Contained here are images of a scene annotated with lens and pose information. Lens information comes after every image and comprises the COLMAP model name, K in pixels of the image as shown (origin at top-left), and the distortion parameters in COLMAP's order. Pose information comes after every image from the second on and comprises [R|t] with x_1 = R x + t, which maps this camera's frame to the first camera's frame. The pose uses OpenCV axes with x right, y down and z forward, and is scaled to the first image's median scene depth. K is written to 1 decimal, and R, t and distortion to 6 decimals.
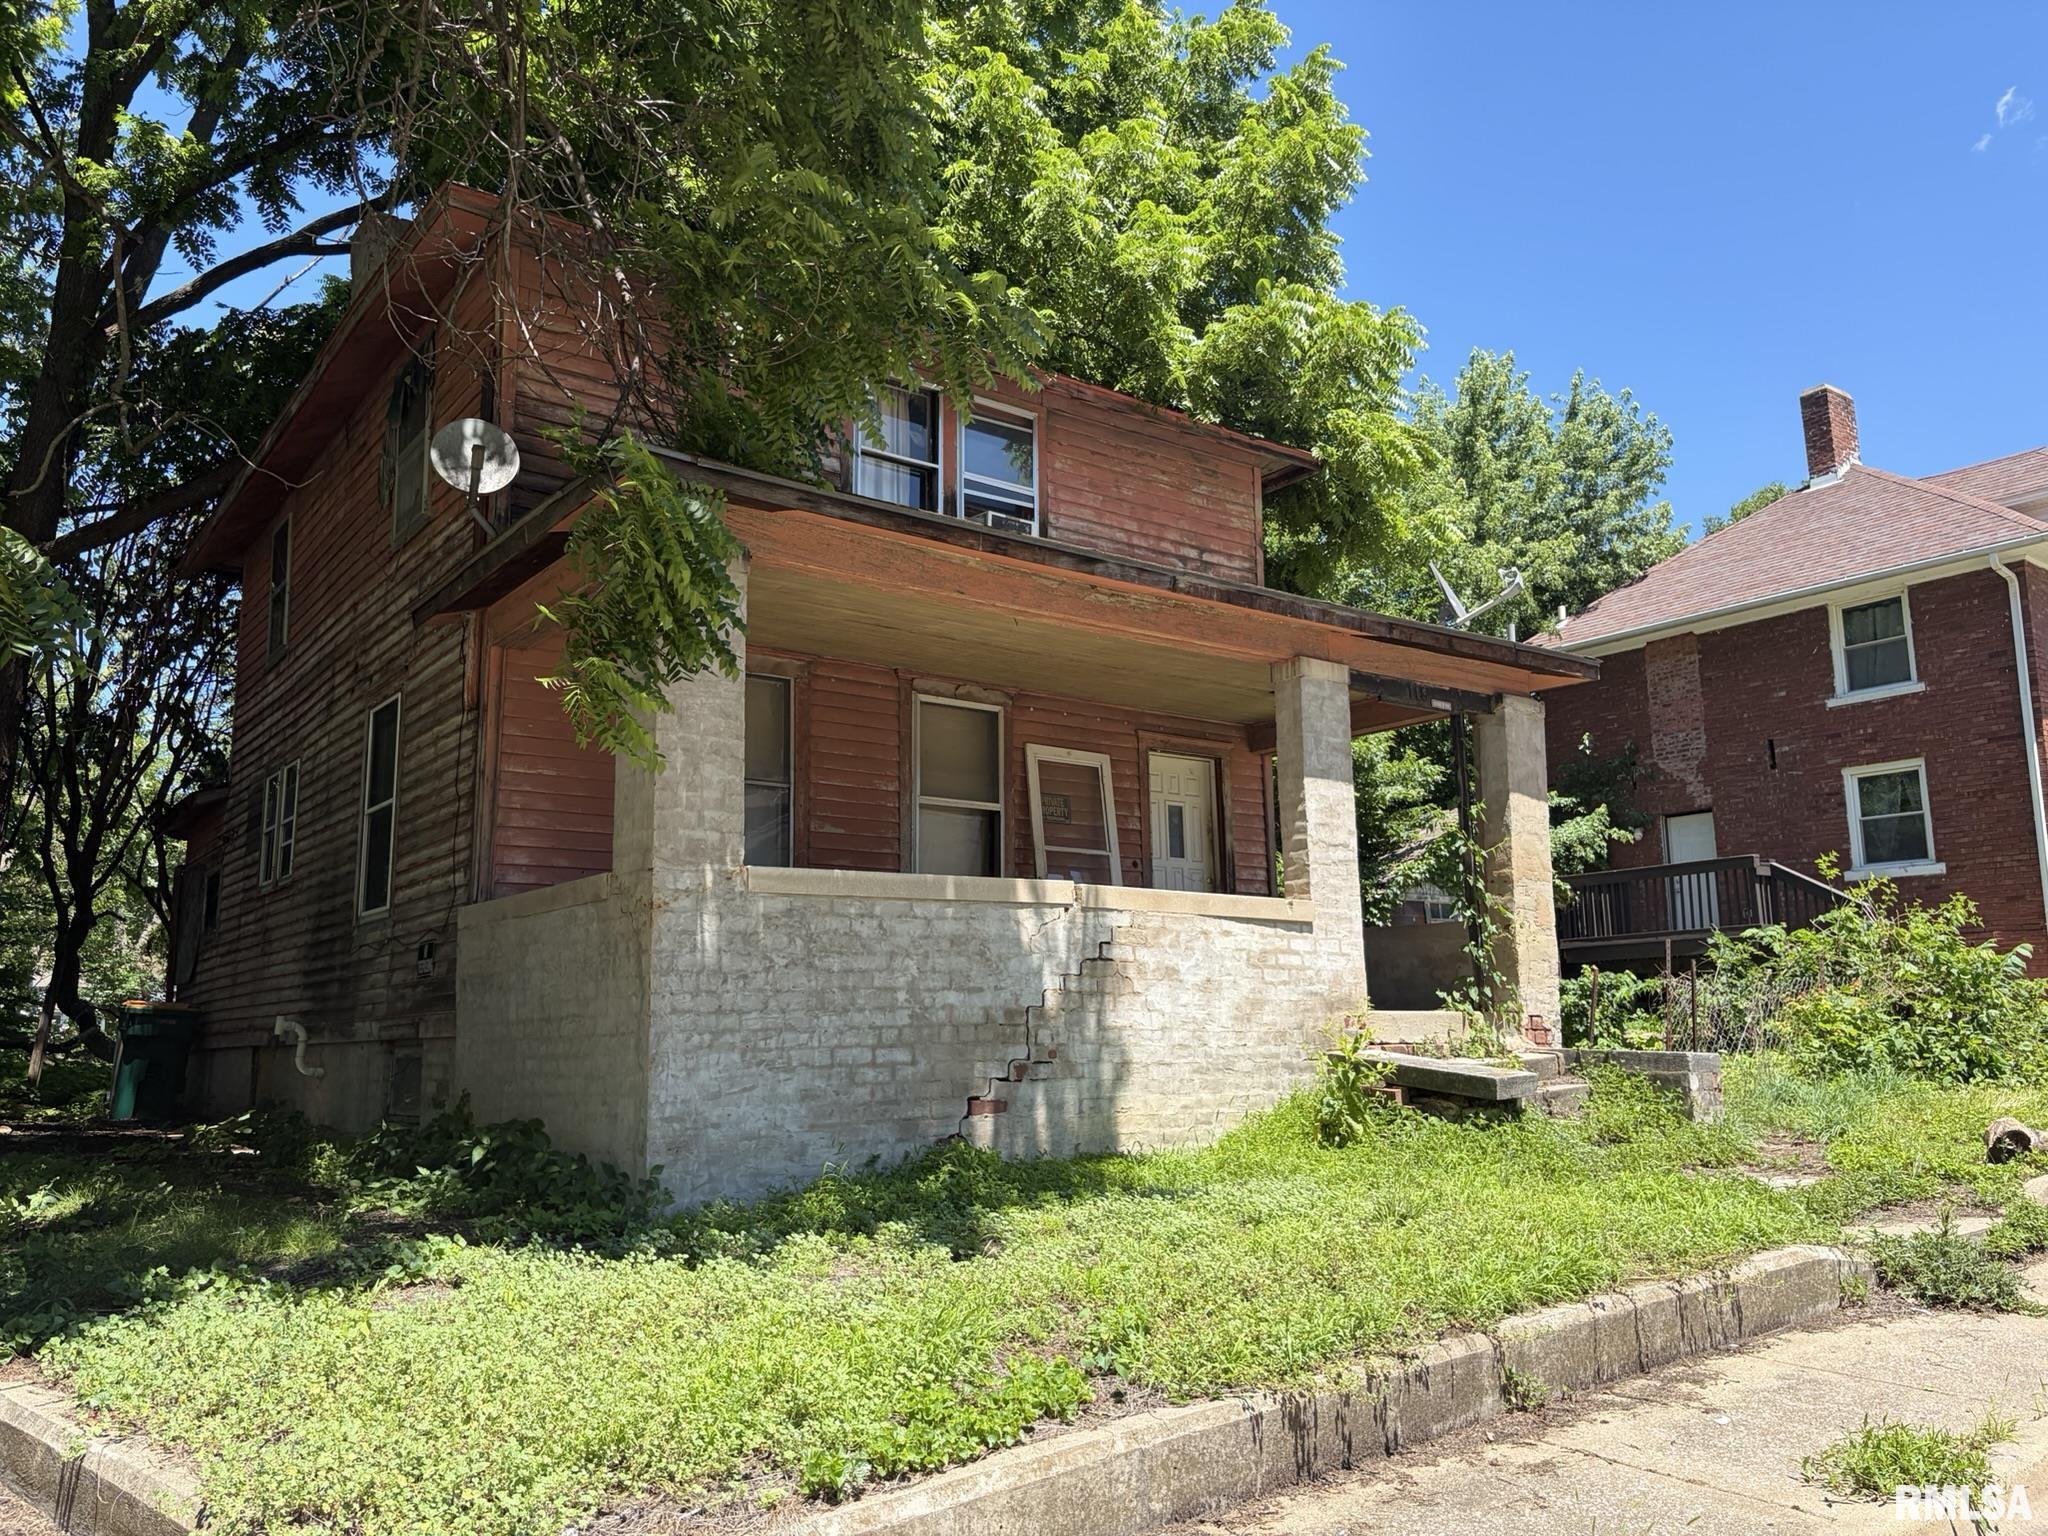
lens RADIAL K [[1577.7, 0, 1024.1], [0, 1577.7, 768.4], [0, 0, 1]] dist [0.005830, 0.008186]
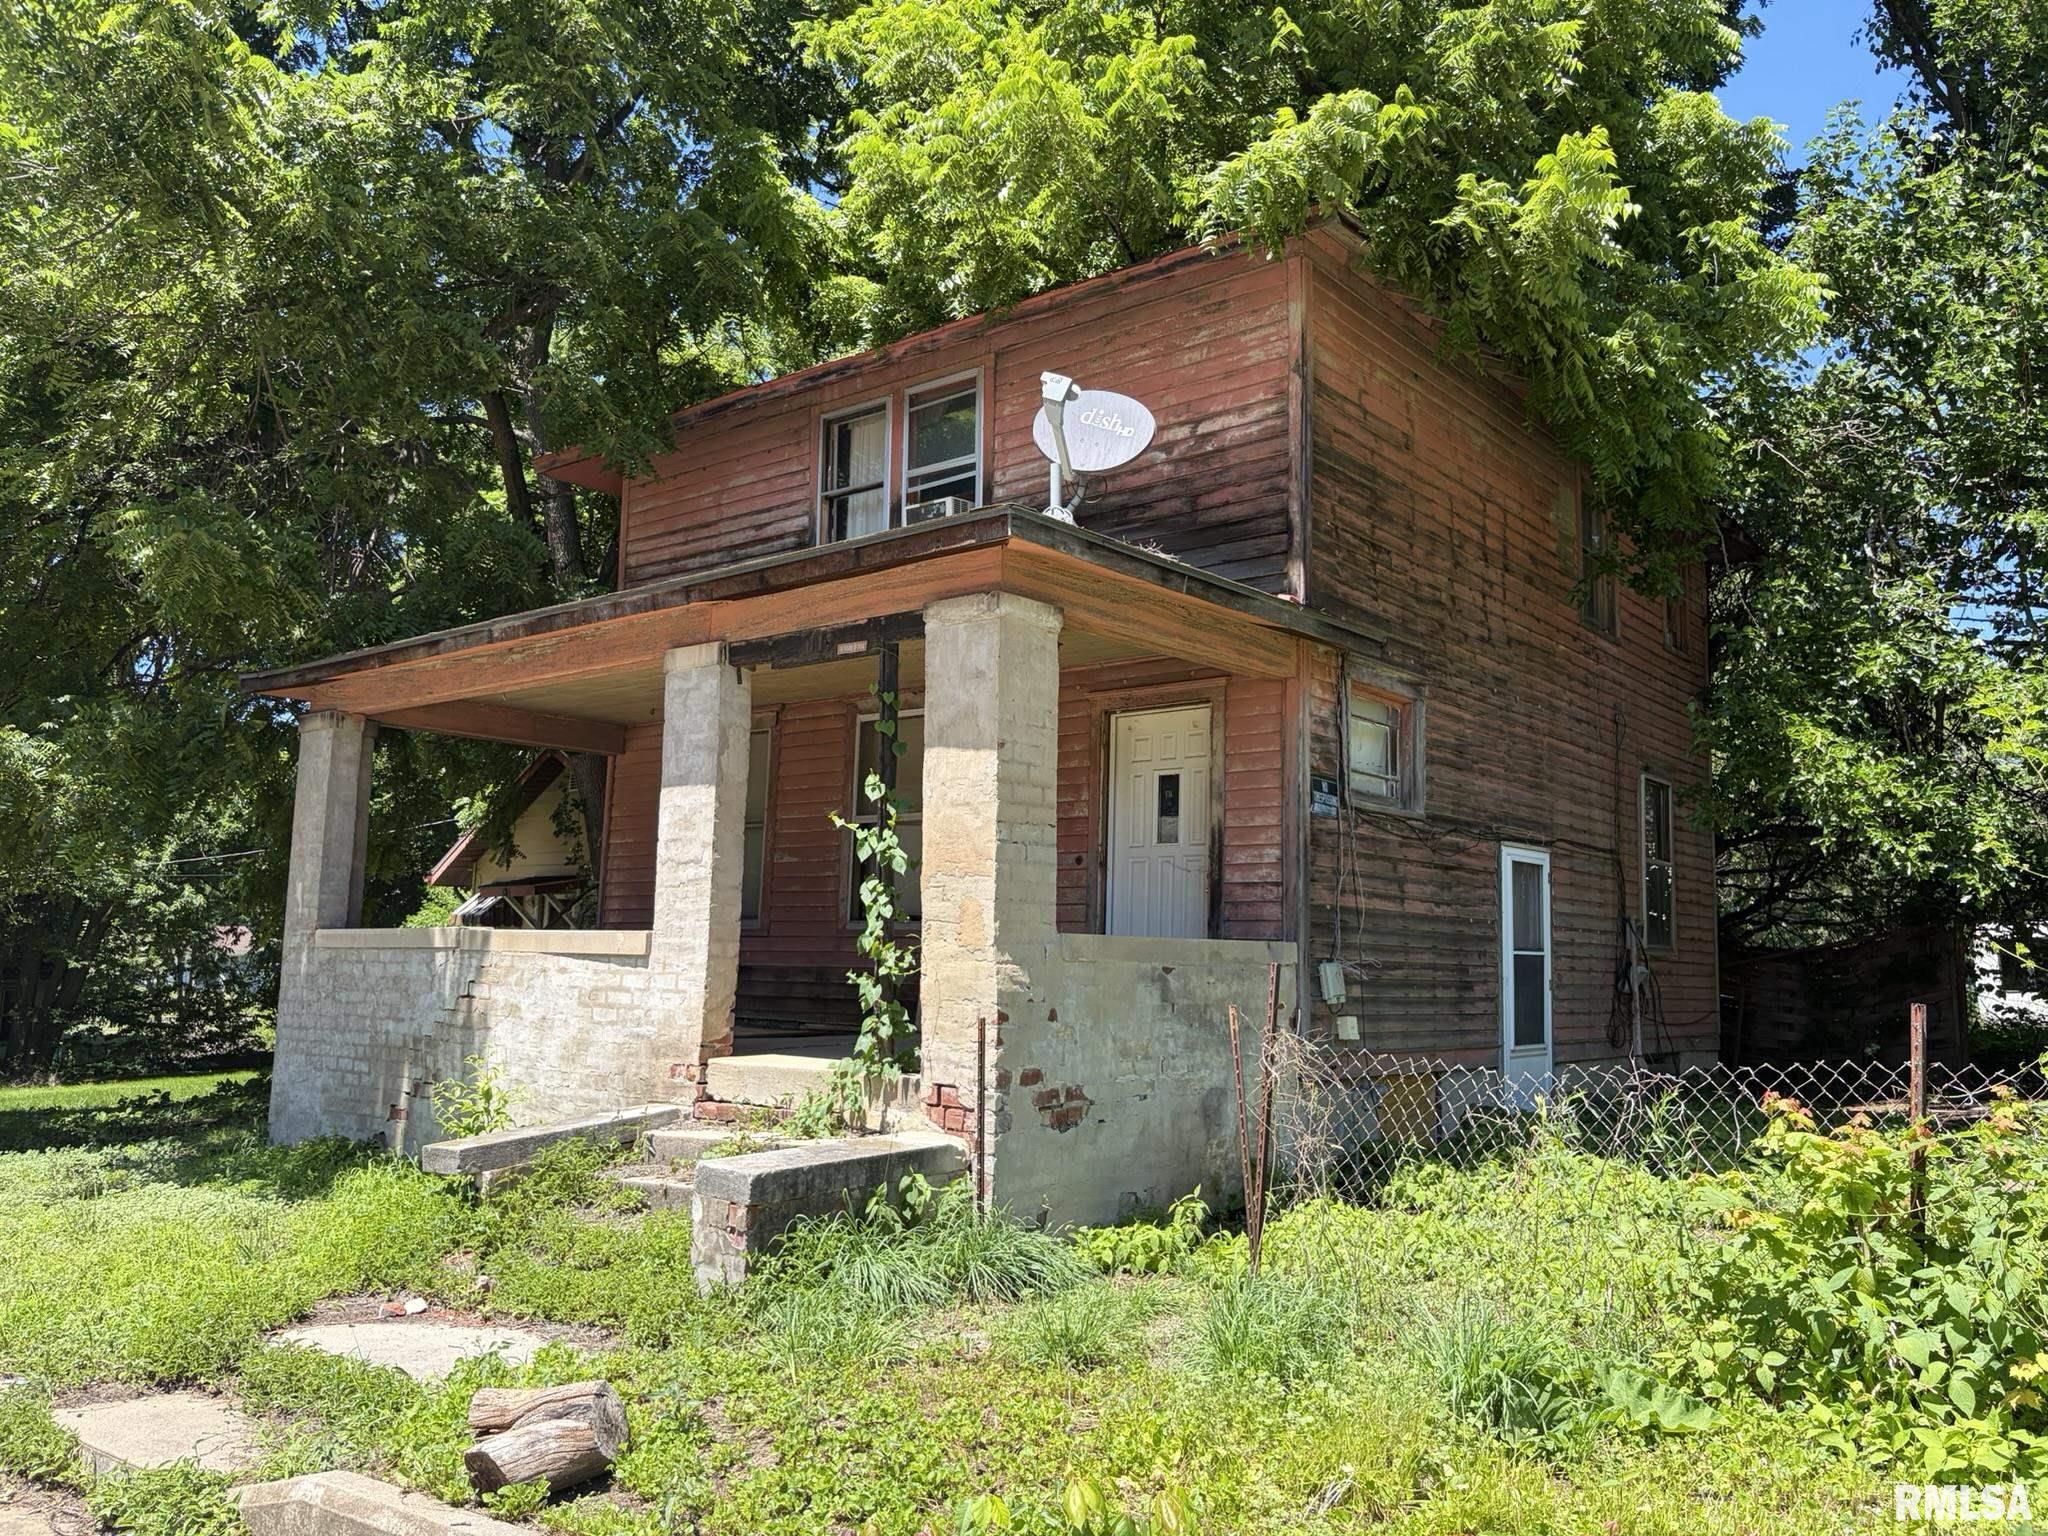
lens RADIAL K [[1577.7, 0, 1028.4], [0, 1577.7, 772.1], [0, 0, 1]] dist [0.005830, 0.008186]
pose [[0.232382, -0.104136, -0.967034, 0.351078], [0.144141, 0.986960, -0.071644, 0.028829], [0.961884, -0.122741, 0.244362, 0.318871]]
